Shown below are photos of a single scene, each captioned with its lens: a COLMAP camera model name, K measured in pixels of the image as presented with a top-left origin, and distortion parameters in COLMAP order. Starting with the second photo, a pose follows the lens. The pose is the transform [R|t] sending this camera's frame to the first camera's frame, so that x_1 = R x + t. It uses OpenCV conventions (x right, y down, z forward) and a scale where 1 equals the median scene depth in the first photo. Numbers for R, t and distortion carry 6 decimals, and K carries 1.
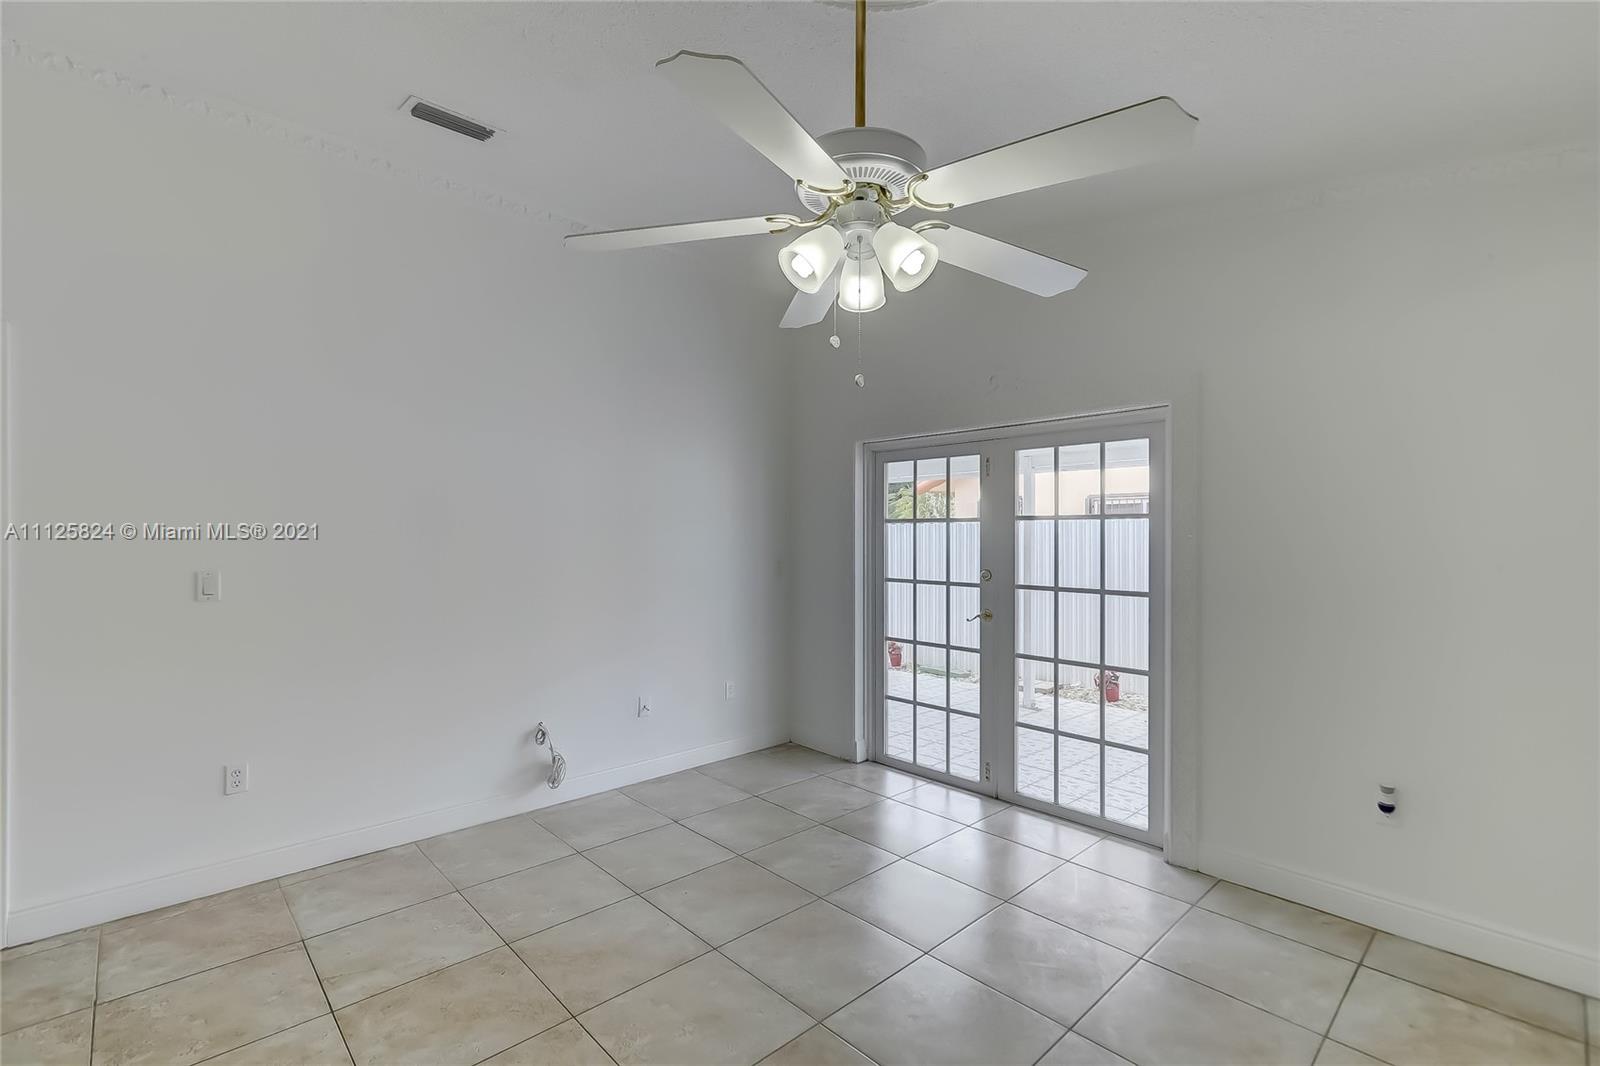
lens RADIAL K [[718.4, 0, 798.8], [0, 718.4, 528.3], [0, 0, 1]] dist [-0.002836, 0.002850]
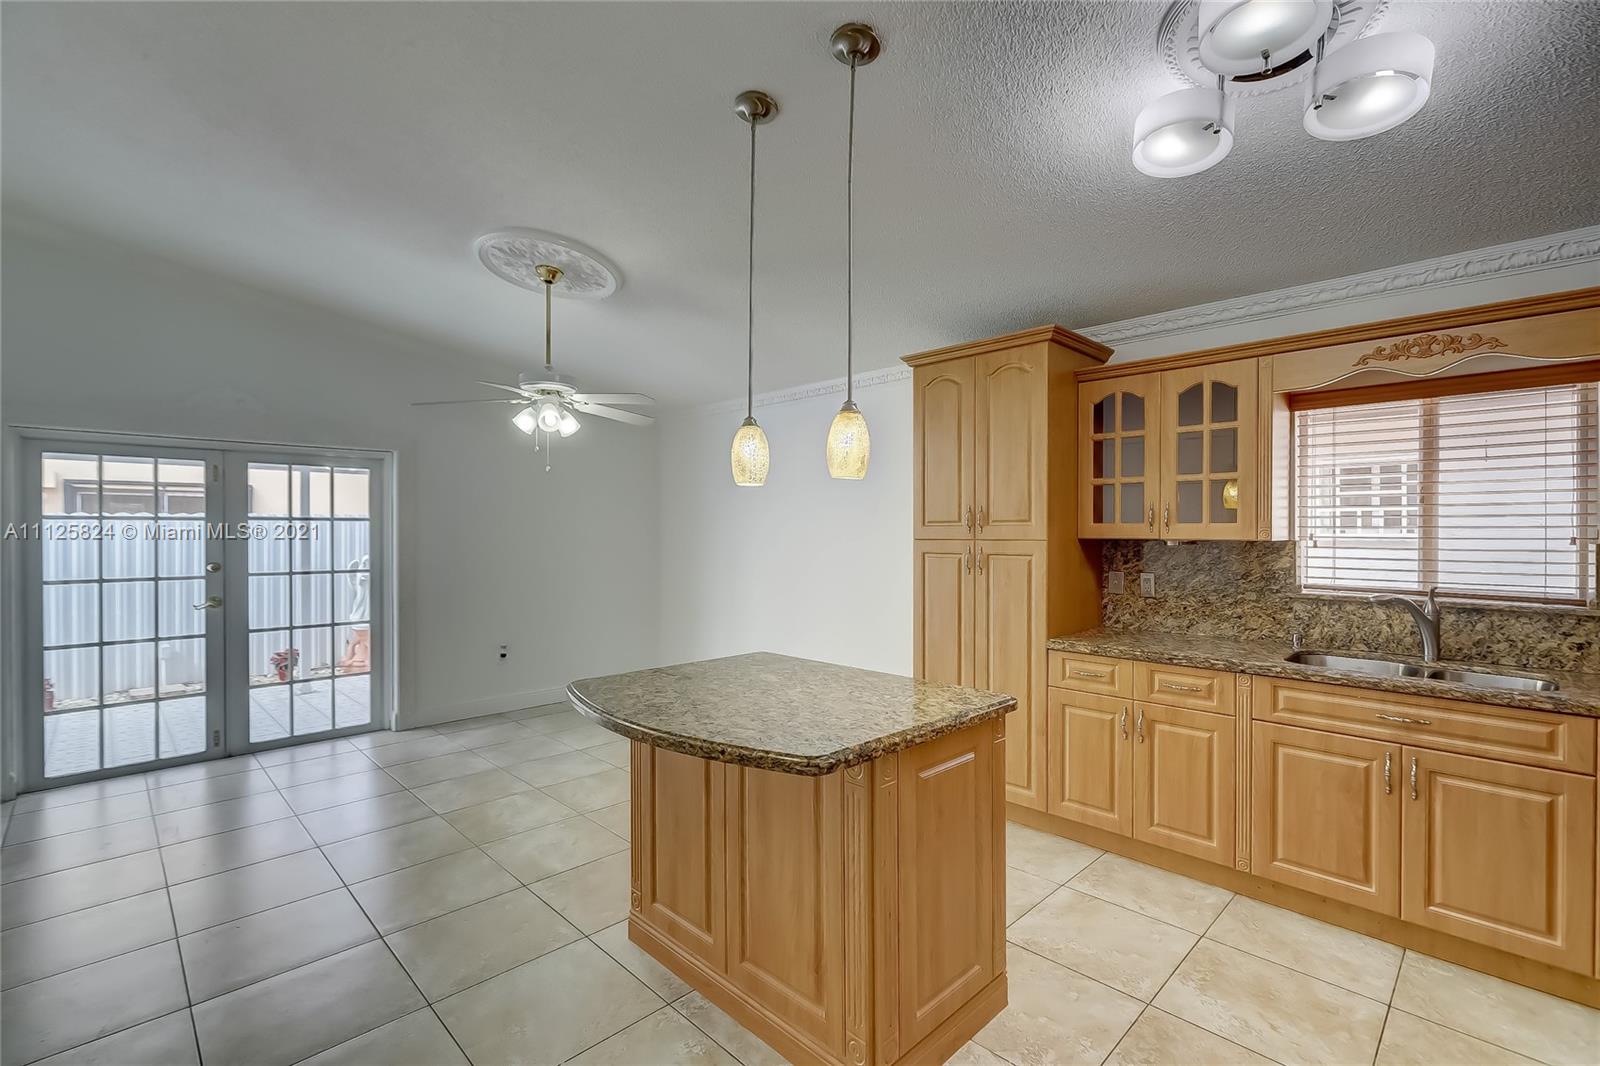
lens RADIAL K [[718.4, 0, 806.4], [0, 718.4, 533.8], [0, 0, 1]] dist [-0.002836, 0.002850]
pose [[-0.051085, -0.004619, 0.998684, -0.968039], [-0.013637, 0.999899, 0.003927, -0.006467], [-0.998601, -0.013418, -0.051143, 0.117813]]
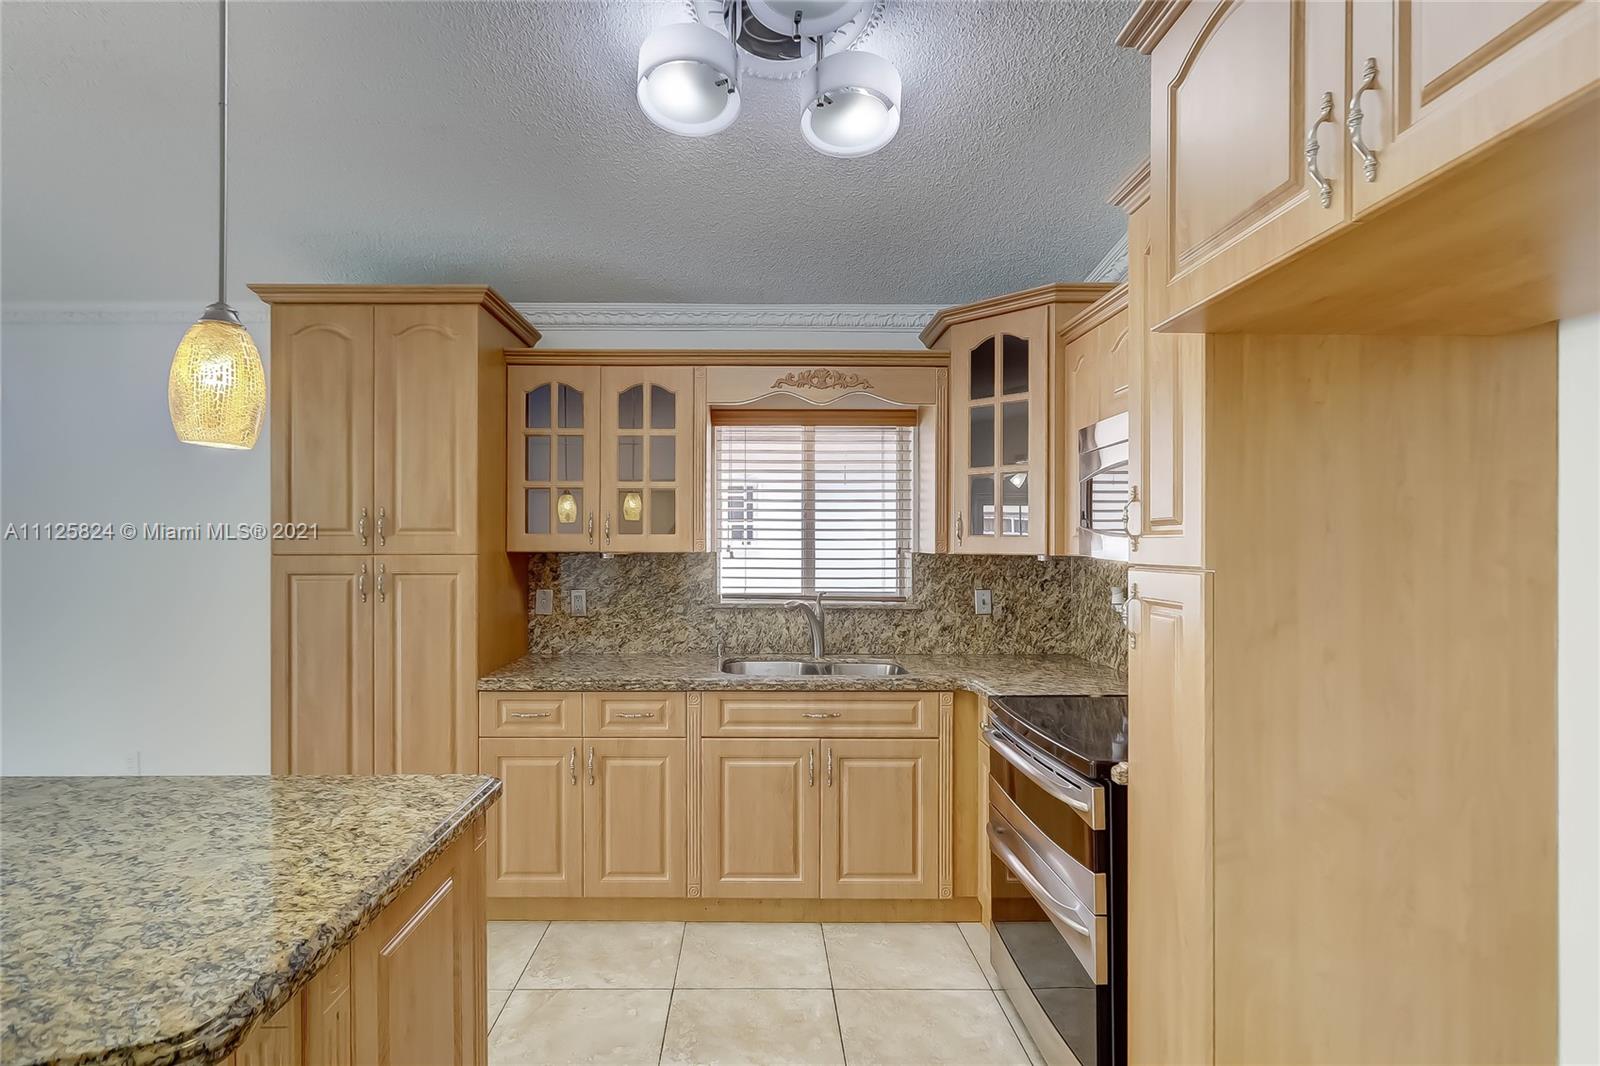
lens RADIAL K [[750.1, 0, 757.9], [0, 750.1, 542.1], [0, 0, 1]] dist [-0.000940, 0.001619]
pose [[-0.743768, 0.000424, 0.668437, -0.799504], [-0.009494, 0.999892, -0.011199, -0.005442], [-0.668370, -0.014676, -0.743684, 0.139758]]
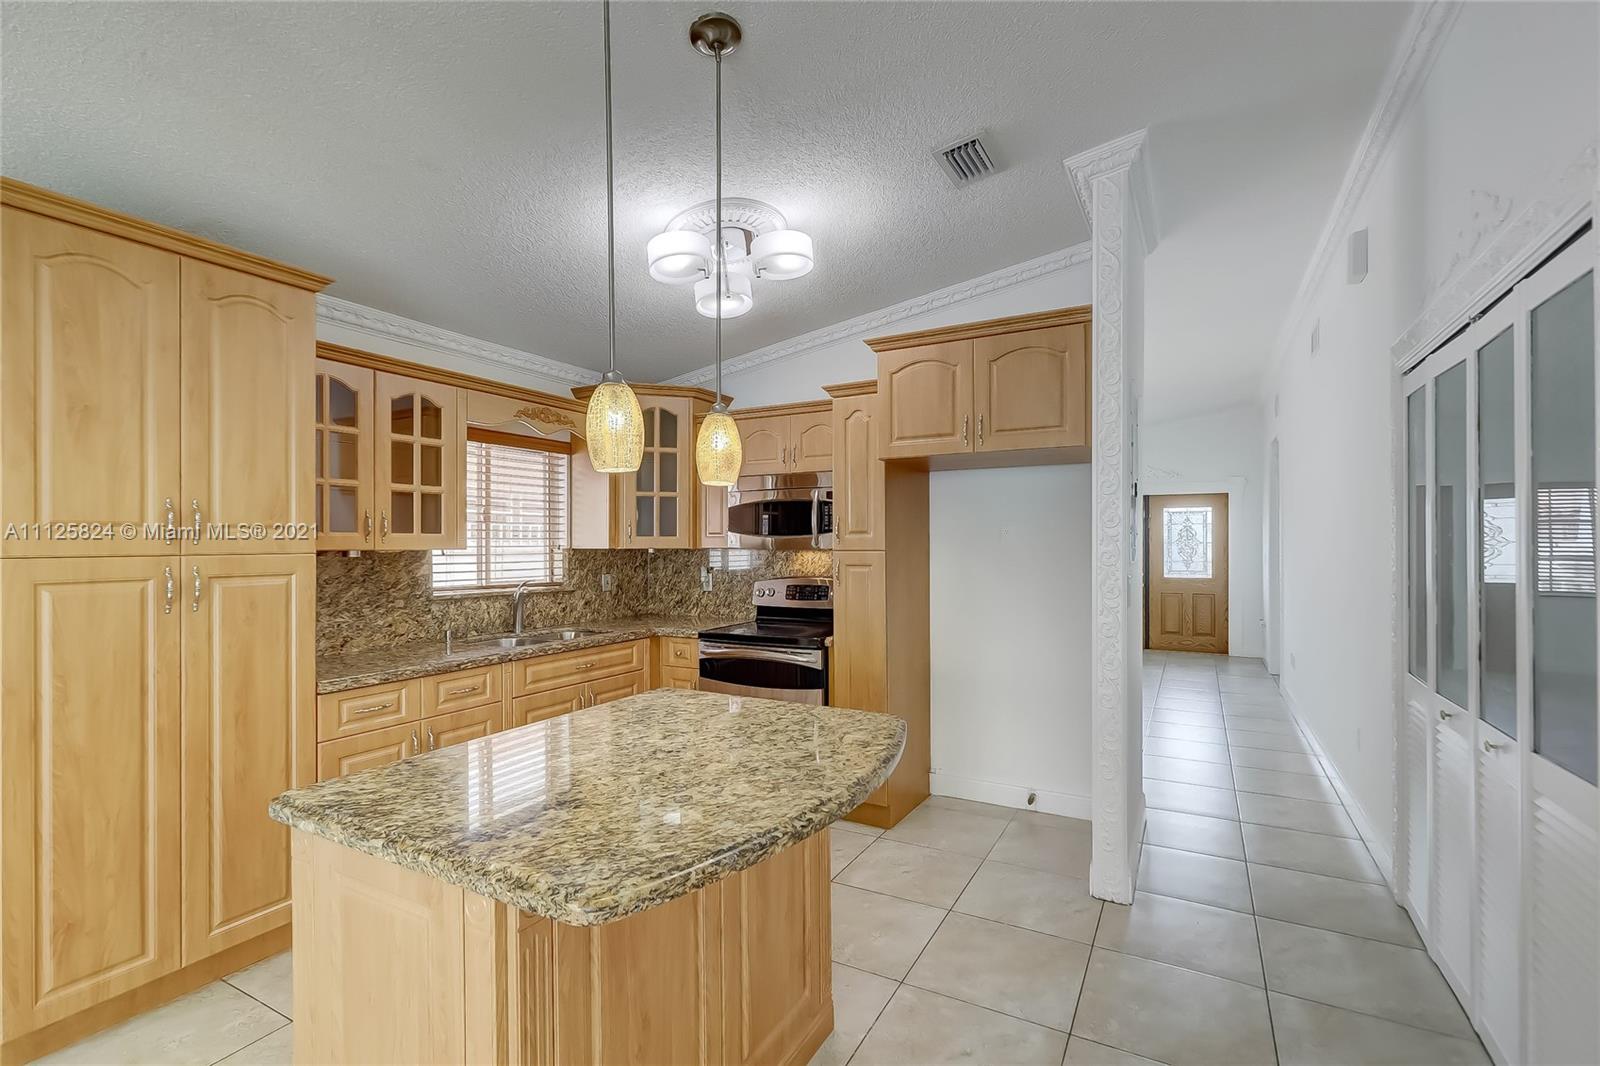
lens RADIAL K [[718.4, 0, 806.0], [0, 718.4, 543.0], [0, 0, 1]] dist [-0.002836, 0.002850]
pose [[-0.943462, 0.004111, -0.331456, -0.318021], [0.008423, 0.999898, -0.011571, 0.002937], [0.331374, -0.013709, -0.943400, 0.564334]]
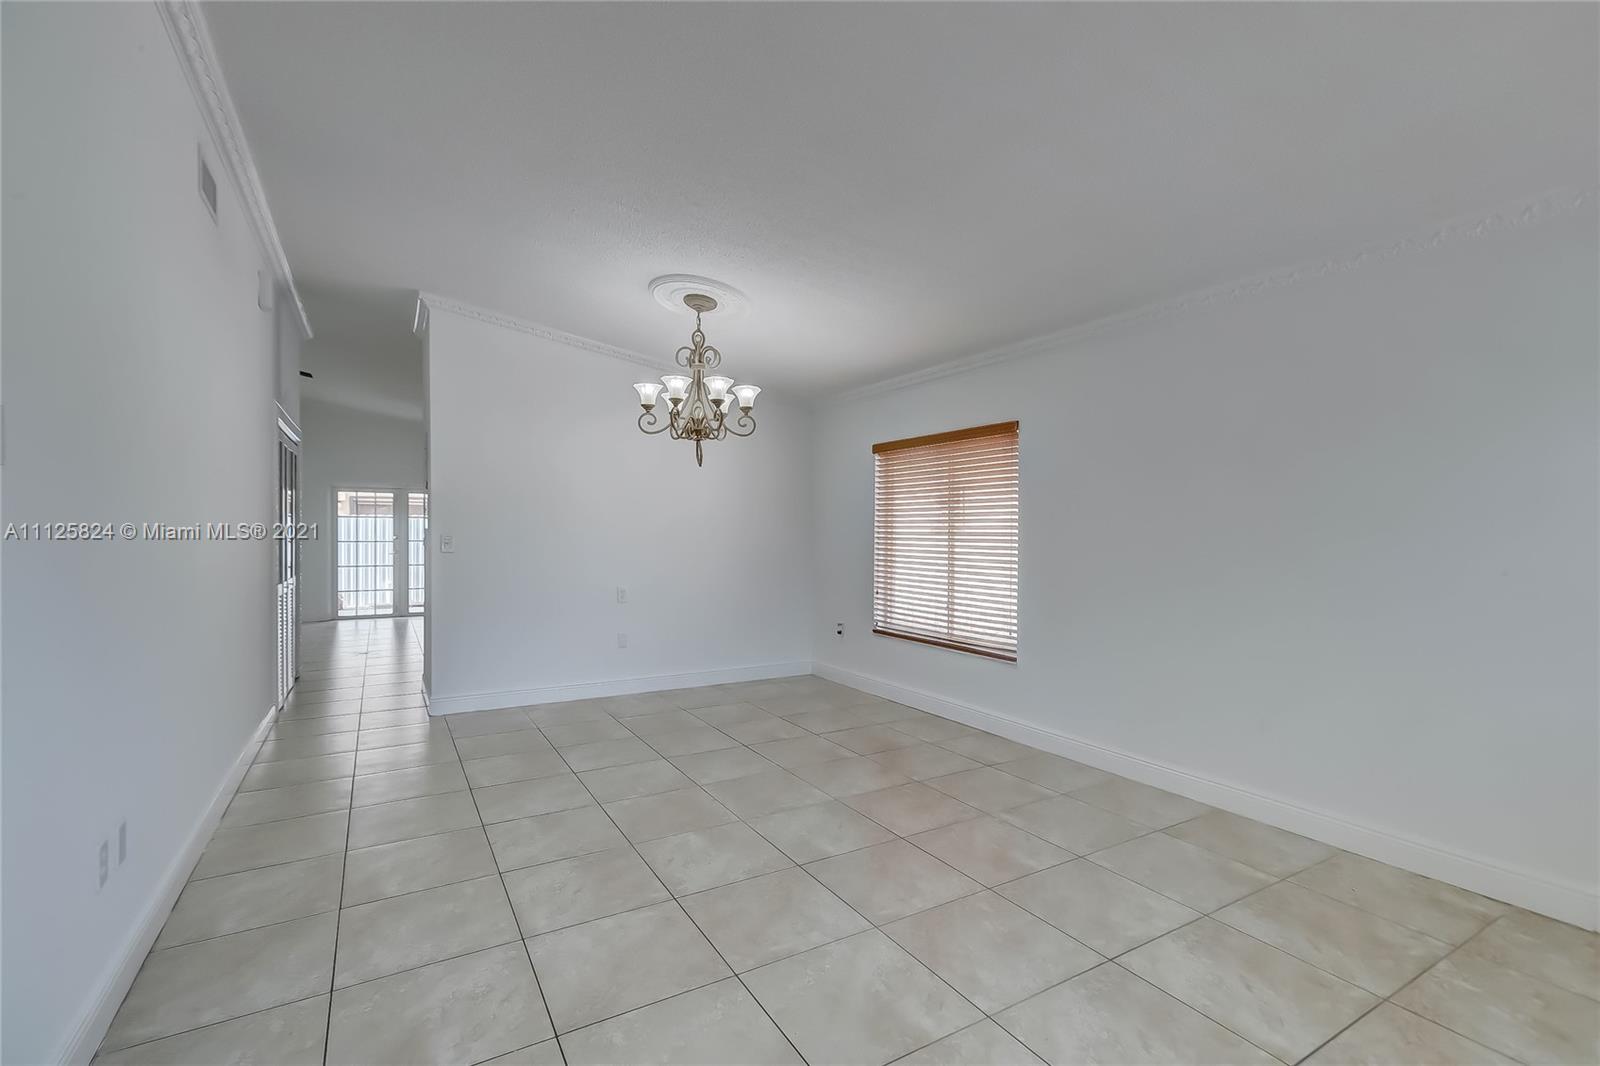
lens RADIAL K [[718.4, 0, 790.0], [0, 718.4, 531.9], [0, 0, 1]] dist [-0.002836, 0.002850]
pose [[0.211544, 0.002276, 0.977366, -2.277330], [-0.018563, 0.999826, 0.001690, 0.019730], [-0.977192, -0.018500, 0.211549, -1.190607]]
